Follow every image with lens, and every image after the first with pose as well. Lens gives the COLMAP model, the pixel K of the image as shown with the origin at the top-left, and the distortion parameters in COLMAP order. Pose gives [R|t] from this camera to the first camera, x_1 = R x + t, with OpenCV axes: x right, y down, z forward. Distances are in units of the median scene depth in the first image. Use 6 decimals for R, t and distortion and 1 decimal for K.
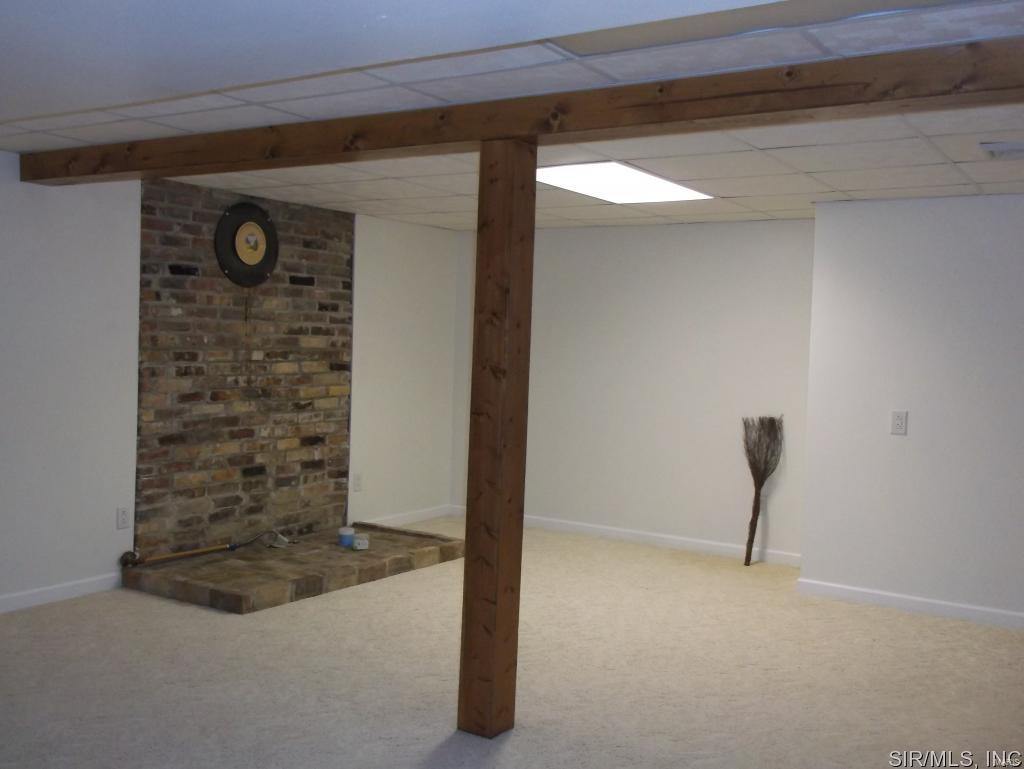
lens RADIAL K [[1015.5, 0, 512.0], [0, 1015.5, 384.5], [0, 0, 1]] dist [0.010532, -0.020943]
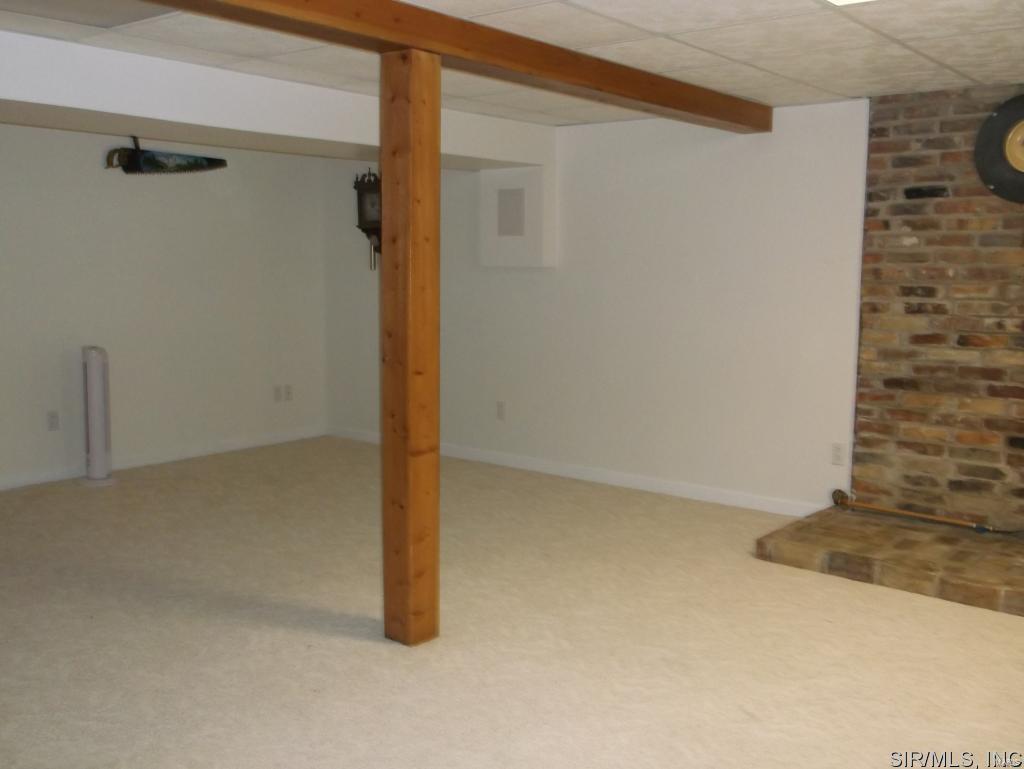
lens RADIAL K [[1015.5, 0, 512.0], [0, 1015.5, 384.5], [0, 0, 1]] dist [0.010532, -0.020943]
pose [[-0.110396, 0.084094, -0.990324, 0.592736], [-0.056673, 0.994260, 0.090746, -0.007476], [0.992271, 0.066142, -0.104997, 0.745206]]
